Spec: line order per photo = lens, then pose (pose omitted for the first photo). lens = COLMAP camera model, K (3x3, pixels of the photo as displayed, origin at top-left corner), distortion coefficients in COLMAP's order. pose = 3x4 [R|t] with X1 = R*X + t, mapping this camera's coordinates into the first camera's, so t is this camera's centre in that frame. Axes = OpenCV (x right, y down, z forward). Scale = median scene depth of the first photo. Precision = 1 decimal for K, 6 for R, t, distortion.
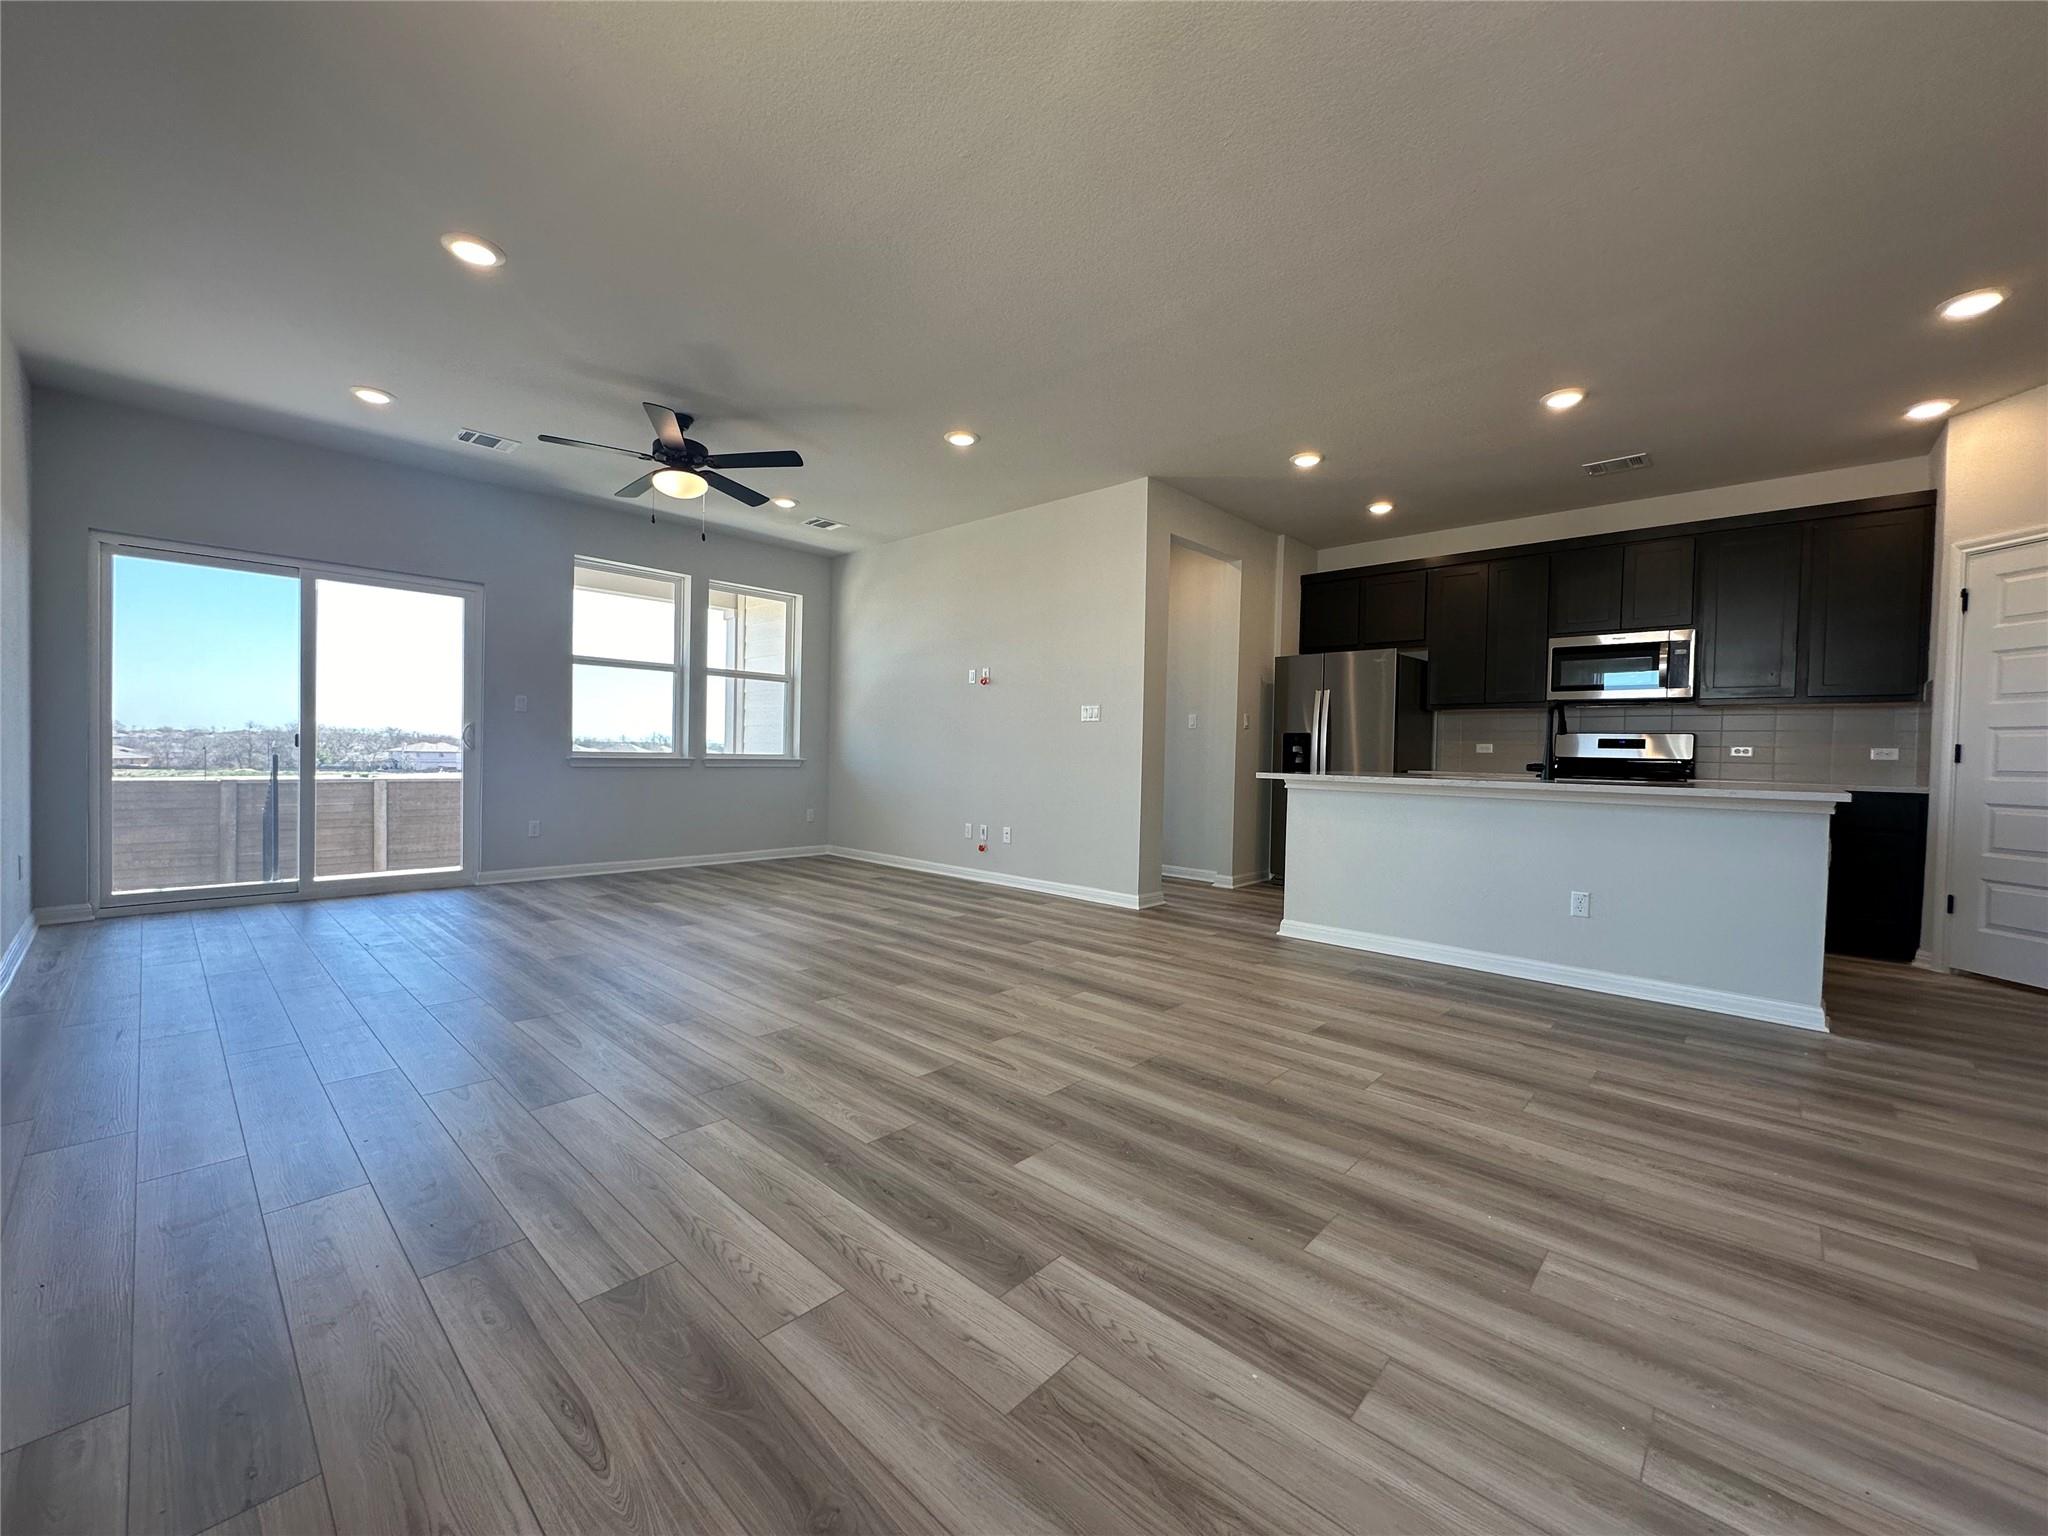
lens RADIAL K [[817.1, 0, 1022.9], [0, 817.1, 769.6], [0, 0, 1]] dist [-0.003060, 0.000568]
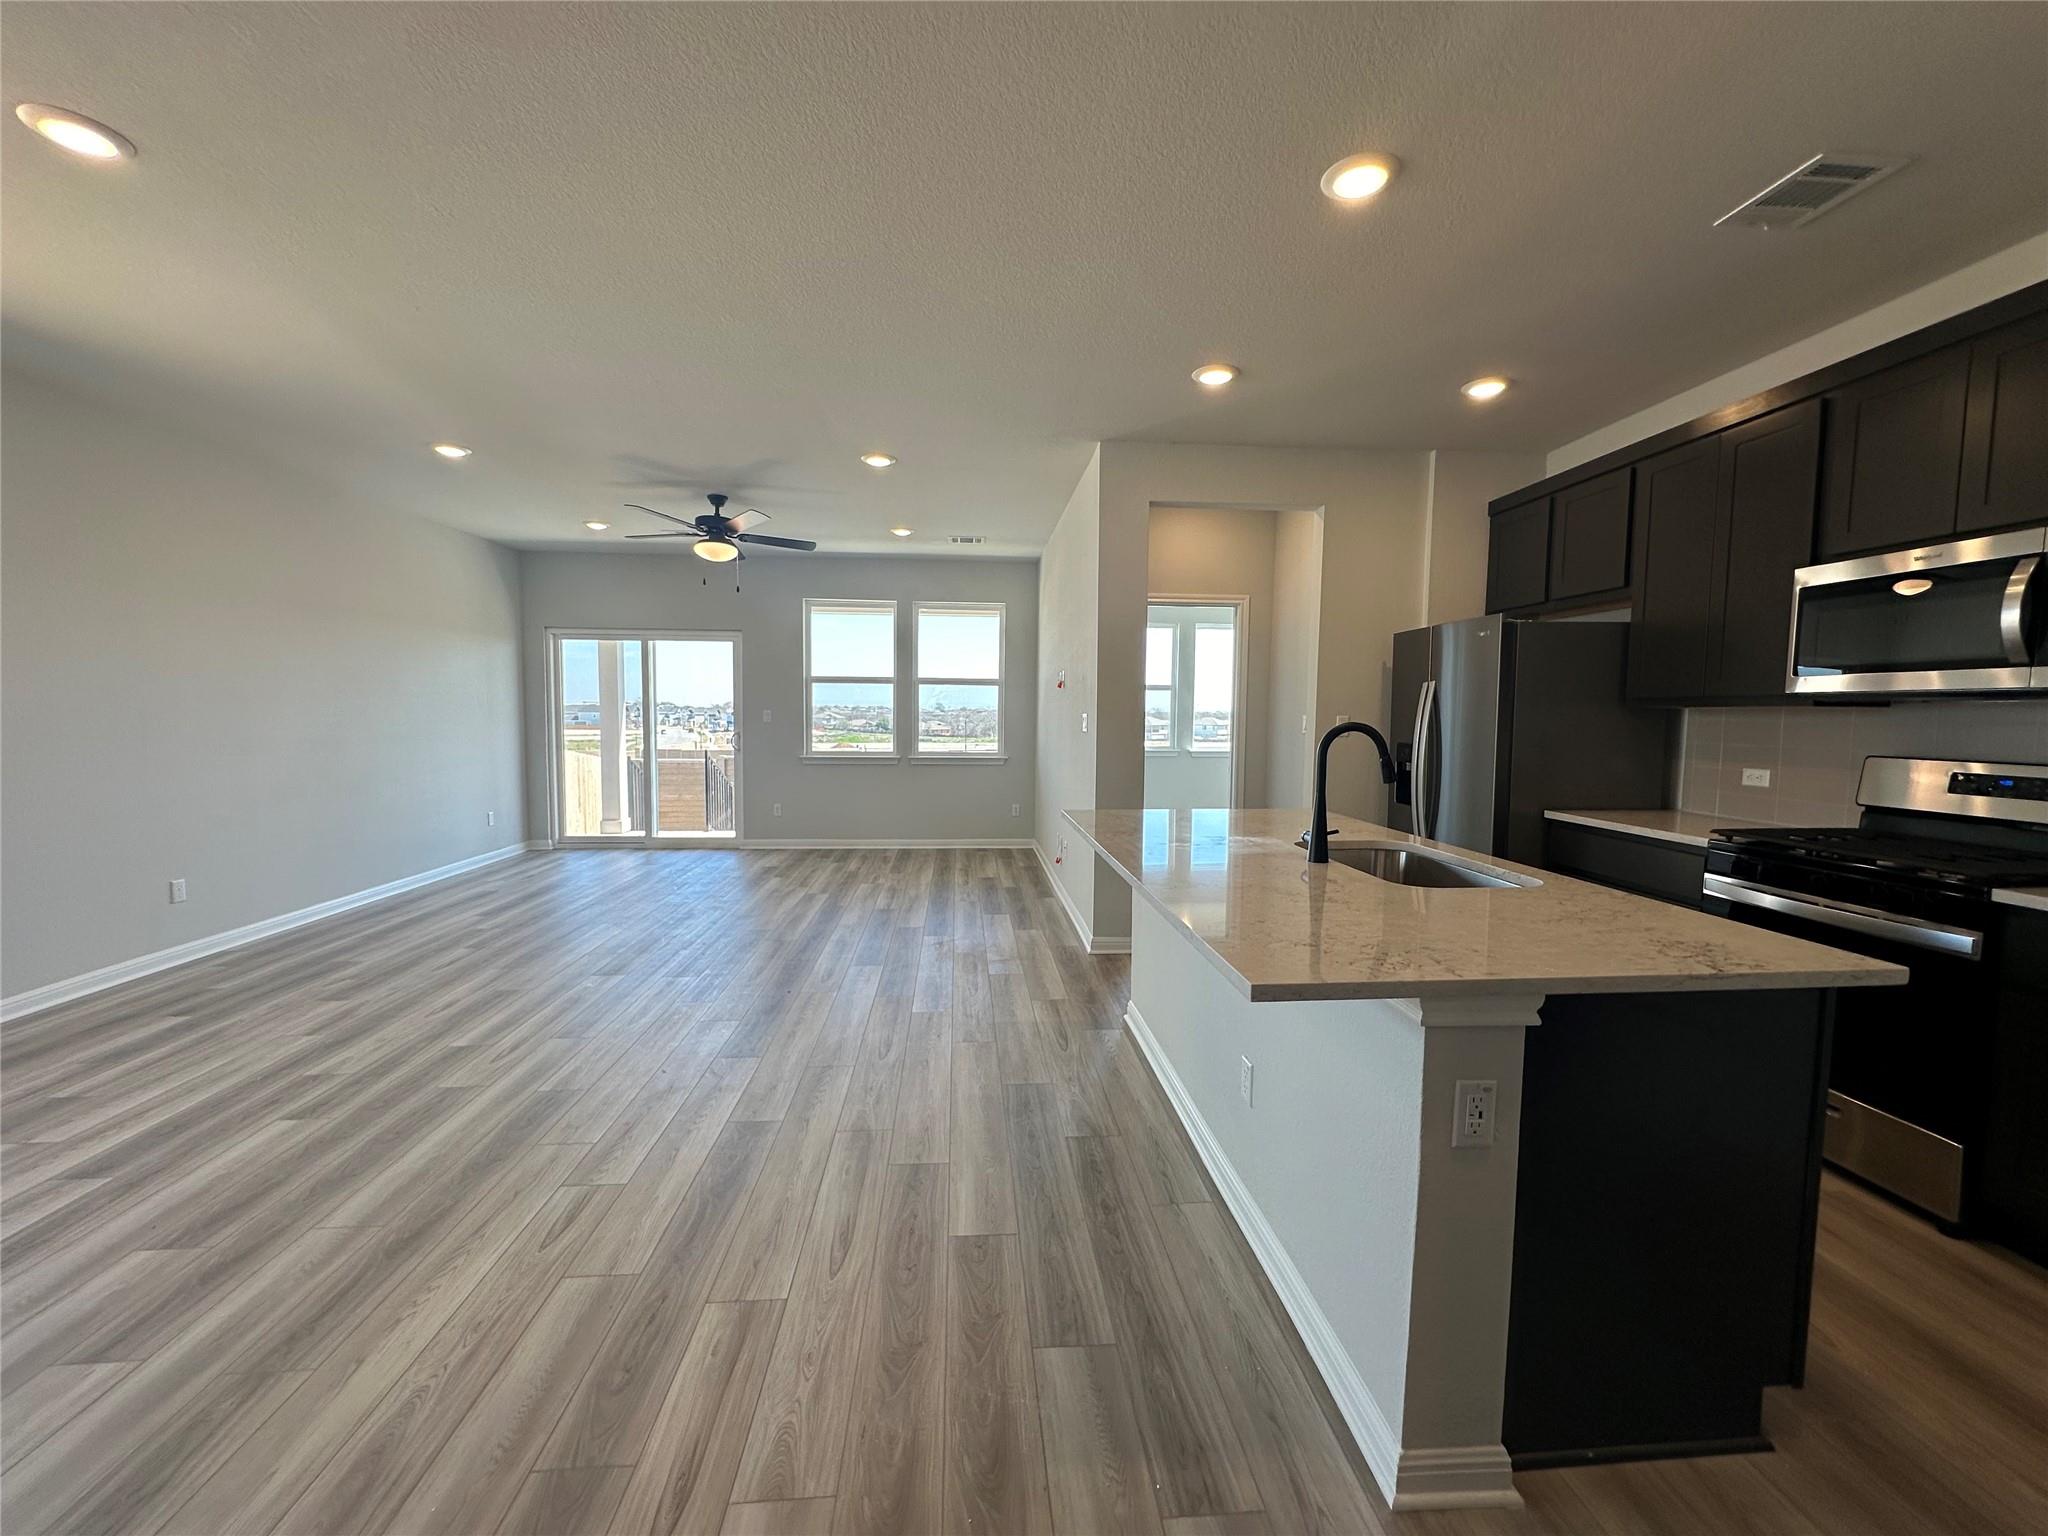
lens RADIAL K [[817.1, 0, 1024.1], [0, 817.1, 771.0], [0, 0, 1]] dist [-0.003060, 0.000568]
pose [[0.737988, 0.034773, -0.673917, 0.691439], [-0.009254, 0.999099, 0.041418, -0.058299], [0.674751, -0.024329, 0.737645, 0.336432]]
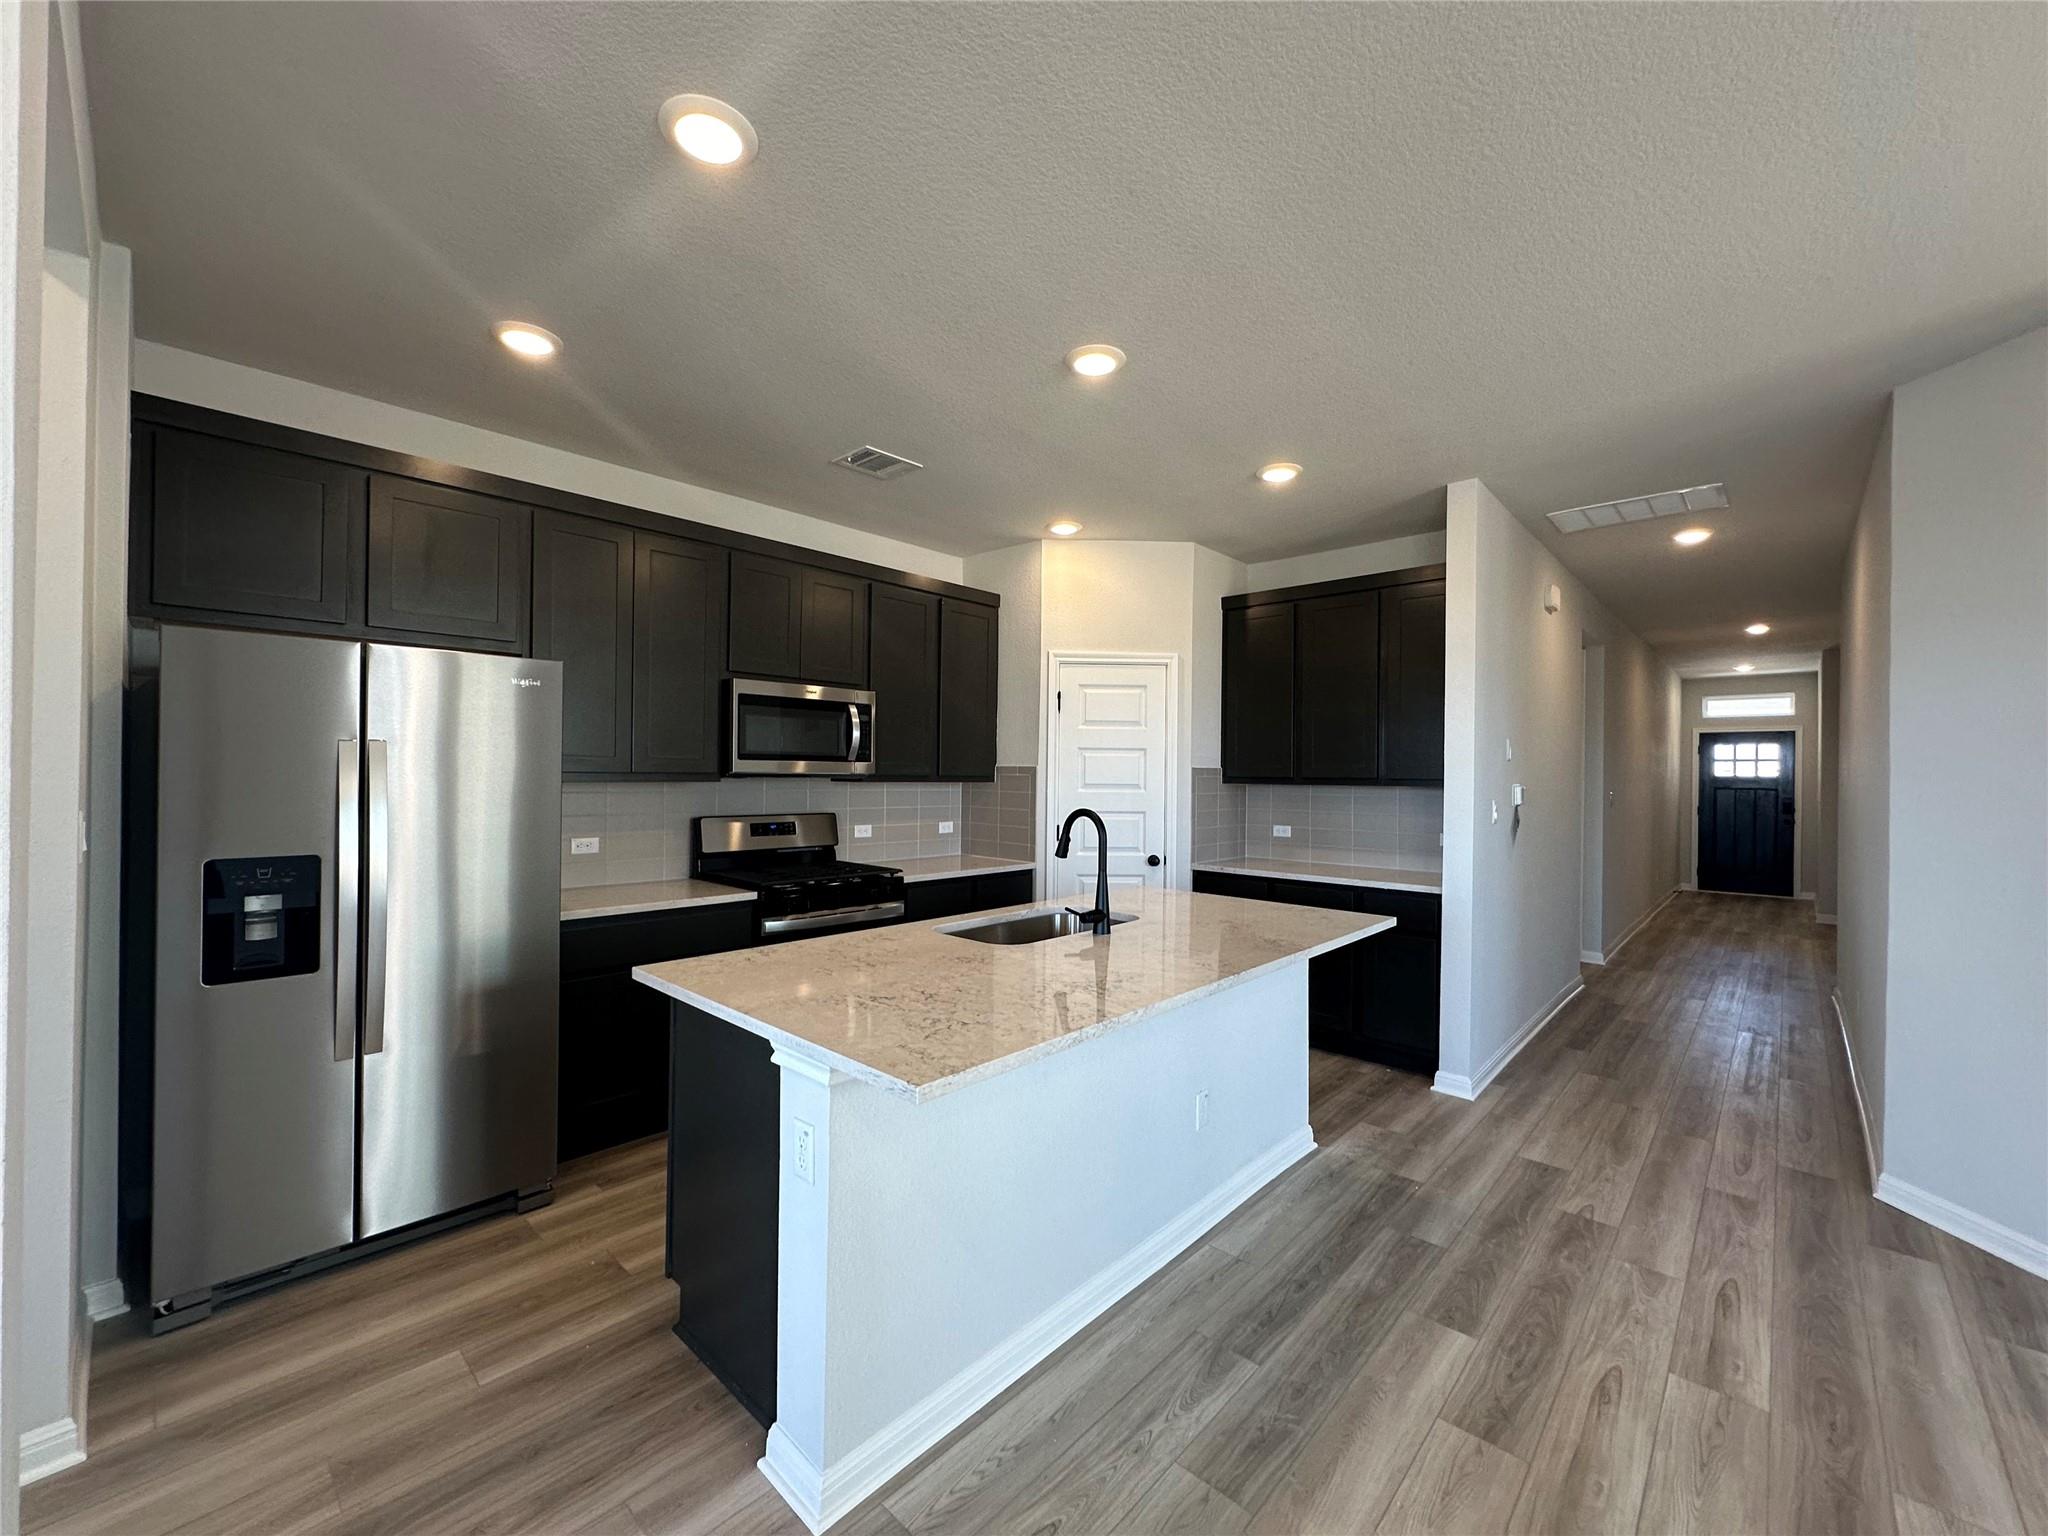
lens RADIAL K [[817.1, 0, 1023.2], [0, 817.1, 771.1], [0, 0, 1]] dist [-0.003060, 0.000568]
pose [[0.002731, -0.017129, 0.999850, -0.011070], [0.013400, 0.999764, 0.017091, -0.102115], [-0.999906, 0.013352, 0.002959, 0.832493]]
